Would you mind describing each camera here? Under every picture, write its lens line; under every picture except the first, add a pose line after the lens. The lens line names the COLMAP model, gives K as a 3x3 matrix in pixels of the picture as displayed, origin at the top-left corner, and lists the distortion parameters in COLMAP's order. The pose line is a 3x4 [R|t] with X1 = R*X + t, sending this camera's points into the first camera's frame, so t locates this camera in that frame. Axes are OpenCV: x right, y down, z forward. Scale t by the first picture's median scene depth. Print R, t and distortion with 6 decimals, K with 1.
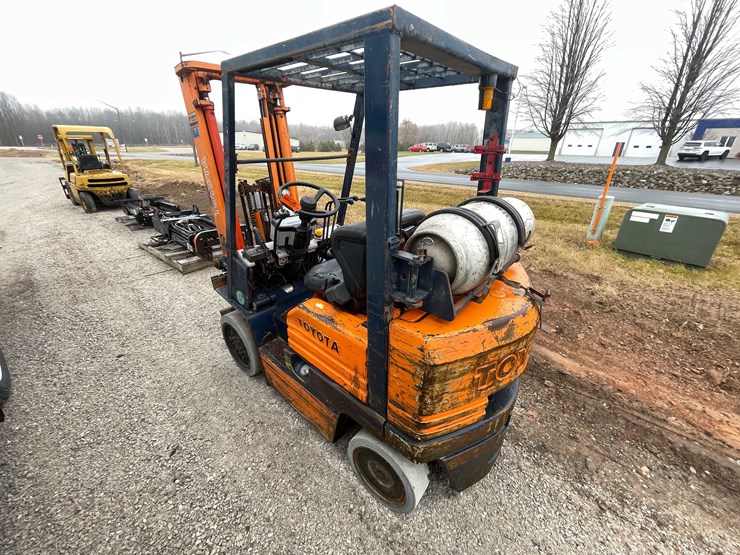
lens RADIAL K [[298.8, 0, 369.0], [0, 298.8, 277.5], [0, 0, 1]] dist [-0.004021, -0.000253]
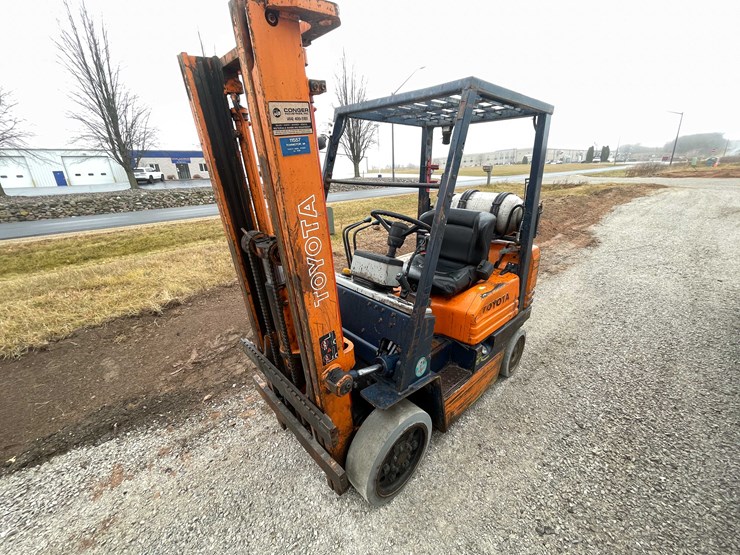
lens RADIAL K [[298.8, 0, 369.6], [0, 298.8, 278.1], [0, 0, 1]] dist [-0.004021, -0.000253]
pose [[0.093093, -0.356611, 0.929603, -0.298928], [0.429318, 0.856780, 0.285682, -0.110555], [-0.898343, 0.372500, 0.232859, 0.243834]]
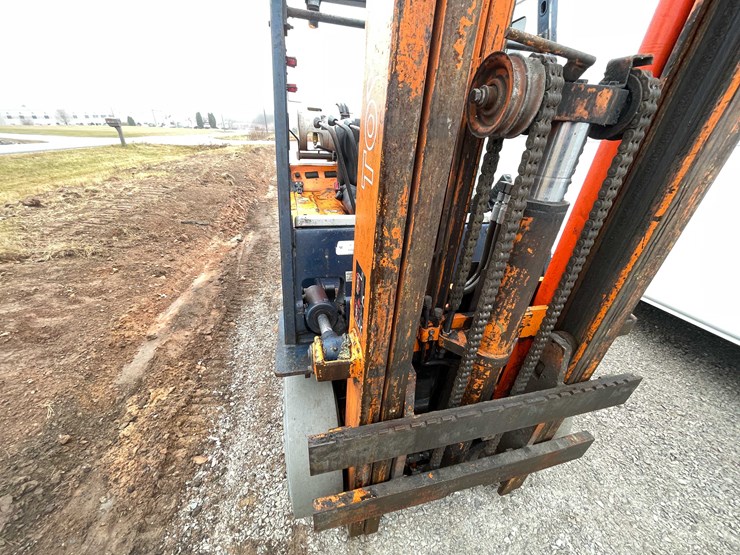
lens RADIAL K [[298.8, 0, 369.7], [0, 298.8, 278.3], [0, 0, 1]] dist [-0.004021, -0.000253]
pose [[-0.832591, -0.272705, 0.482104, -0.133068], [0.189255, 0.677949, 0.710329, -0.131007], [-0.520552, 0.682655, -0.512843, 0.423248]]
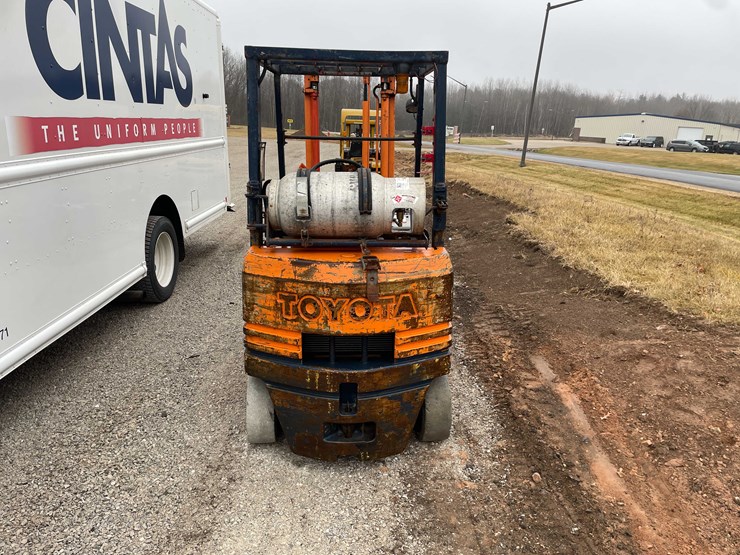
lens RADIAL K [[556.3, 0, 376.3], [0, 556.3, 279.0], [0, 0, 1]] dist [0.087203, -0.102459]
pose [[0.693622, 0.199408, -0.692189, 0.348150], [-0.315437, 0.947972, -0.042995, 0.034679], [0.647602, 0.248164, 0.720435, -0.064421]]
